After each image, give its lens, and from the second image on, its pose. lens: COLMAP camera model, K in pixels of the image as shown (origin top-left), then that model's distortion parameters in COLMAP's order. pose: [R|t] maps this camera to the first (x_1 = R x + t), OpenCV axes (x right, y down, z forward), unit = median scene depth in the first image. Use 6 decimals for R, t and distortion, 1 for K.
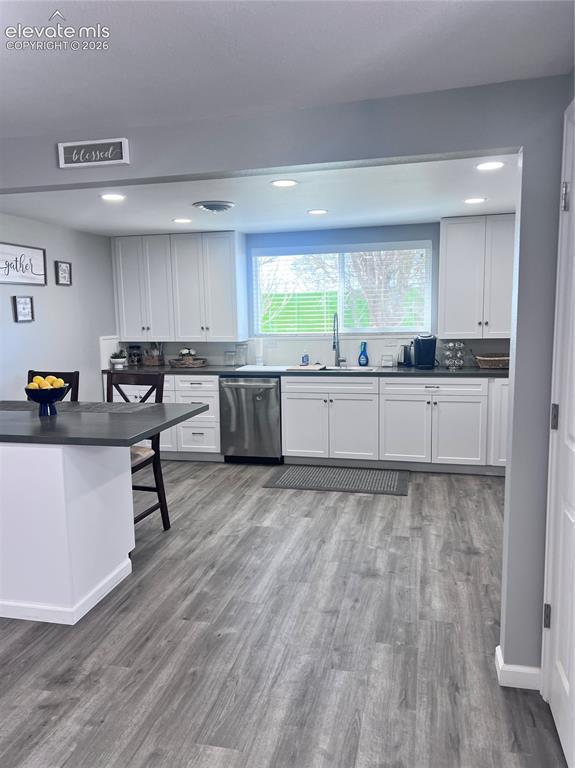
lens RADIAL K [[574.6, 0, 284.4], [0, 574.6, 392.9], [0, 0, 1]] dist [0.108228, -0.159965]
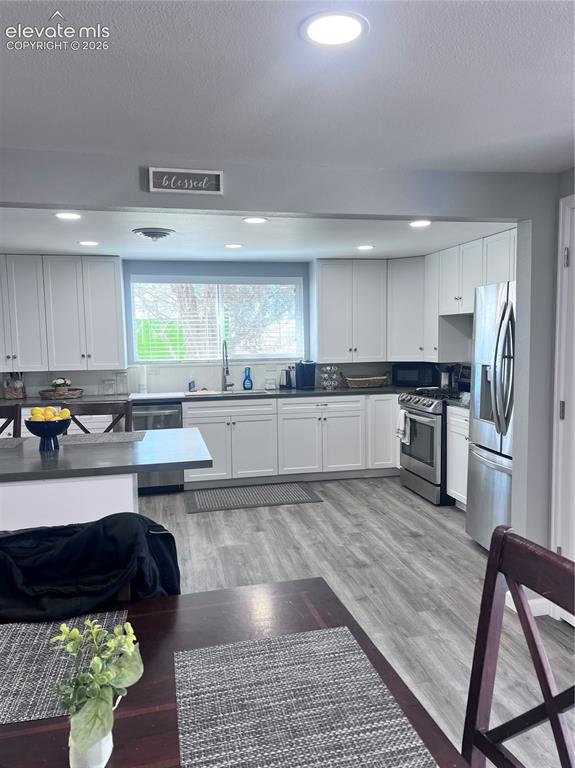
lens RADIAL K [[573.8, 0, 292.3], [0, 573.8, 394.3], [0, 0, 1]] dist [0.124226, -0.224647]
pose [[0.893618, -0.040217, 0.447022, -0.328021], [0.062615, 0.997408, -0.035437, 0.005613], [-0.444438, 0.059657, 0.893821, 0.013554]]
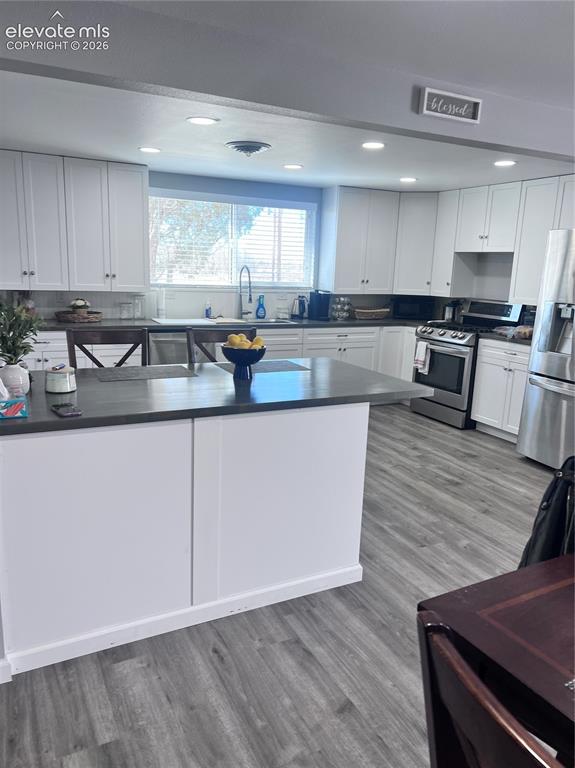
lens RADIAL K [[574.6, 0, 284.4], [0, 574.6, 392.9], [0, 0, 1]] dist [0.108228, -0.159965]
pose [[0.757950, -0.095666, 0.645260, -0.644627], [0.042431, 0.994323, 0.097577, -0.014962], [-0.650932, -0.046580, 0.757706, 0.206788]]
